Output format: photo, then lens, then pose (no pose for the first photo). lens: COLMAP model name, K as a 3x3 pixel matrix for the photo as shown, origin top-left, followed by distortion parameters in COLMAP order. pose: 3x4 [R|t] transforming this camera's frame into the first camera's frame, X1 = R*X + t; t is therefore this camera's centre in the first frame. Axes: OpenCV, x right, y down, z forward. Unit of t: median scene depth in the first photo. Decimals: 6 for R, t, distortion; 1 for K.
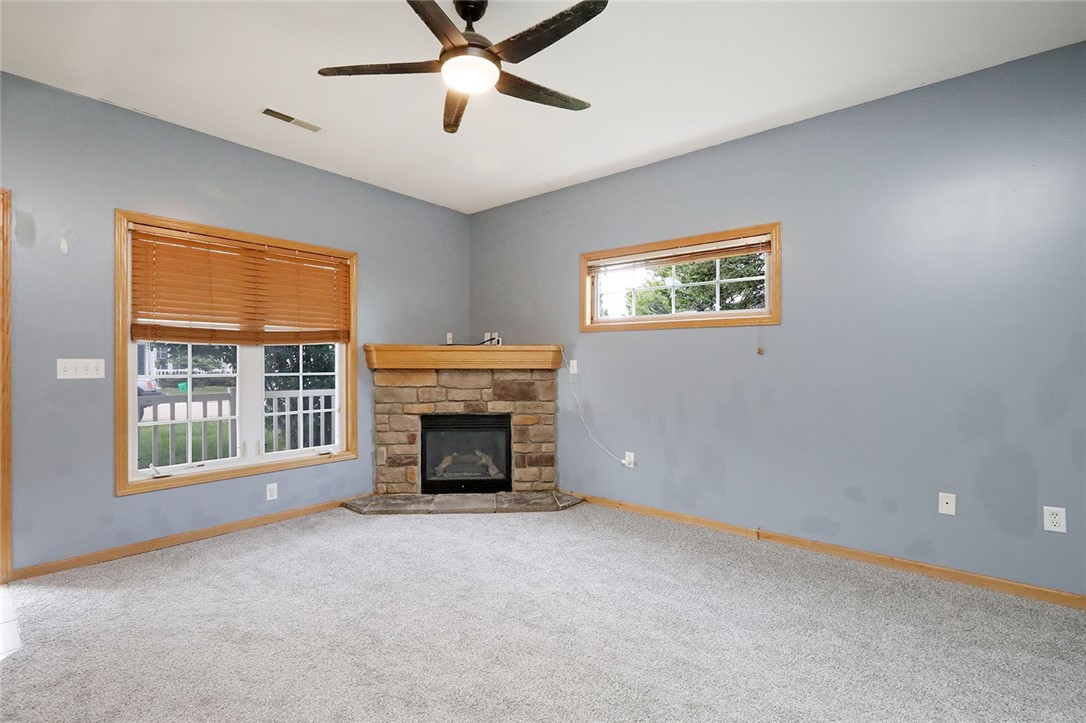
lens RADIAL K [[507.4, 0, 543.0], [0, 507.4, 361.5], [0, 0, 1]] dist [-0.023239, 0.000202]
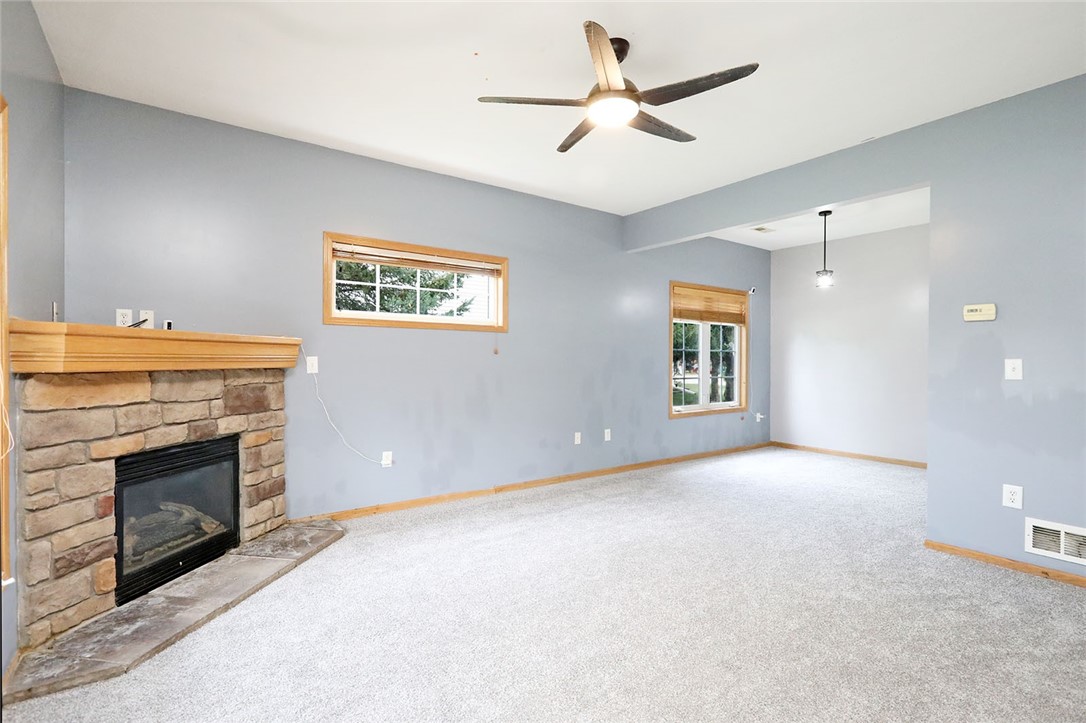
lens RADIAL K [[491.6, 0, 543.0], [0, 491.6, 361.5], [0, 0, 1]] dist [0.000929, 0.000130]
pose [[0.260616, -0.003212, 0.965437, -0.617926], [-0.005682, 0.999972, 0.004861, -0.001141], [-0.965426, -0.006753, 0.260590, 0.429265]]
